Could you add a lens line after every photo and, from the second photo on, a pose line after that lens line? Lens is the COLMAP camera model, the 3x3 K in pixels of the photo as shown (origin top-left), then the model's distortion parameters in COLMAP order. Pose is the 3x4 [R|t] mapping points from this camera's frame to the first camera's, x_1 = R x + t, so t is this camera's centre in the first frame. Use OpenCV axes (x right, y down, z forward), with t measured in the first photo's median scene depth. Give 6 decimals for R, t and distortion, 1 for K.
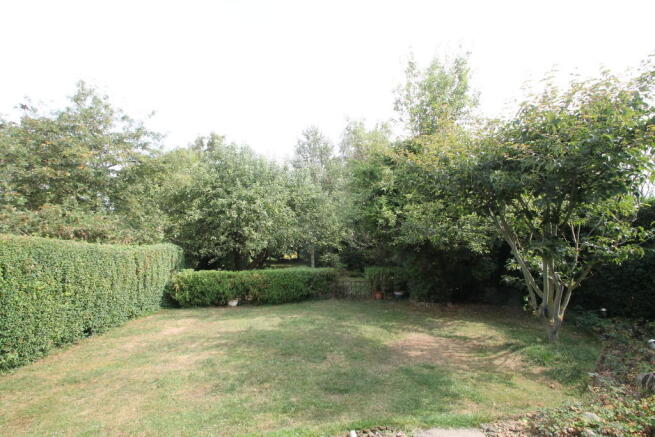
lens RADIAL K [[306.3, 0, 333.0], [0, 306.3, 211.8], [0, 0, 1]] dist [-0.016573, -0.001562]
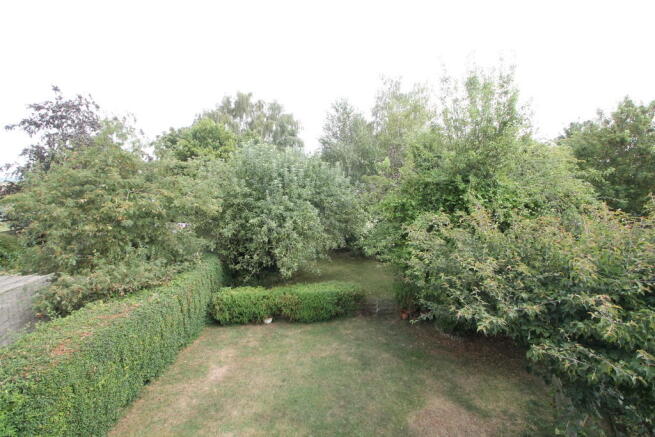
lens RADIAL K [[306.3, 0, 331.1], [0, 306.3, 215.0], [0, 0, 1]] dist [-0.016573, -0.001562]
pose [[0.994502, 0.014532, -0.103707, 0.002767], [0.006532, 0.979788, 0.199930, -0.272162], [0.104516, -0.199509, 0.974306, 0.038192]]
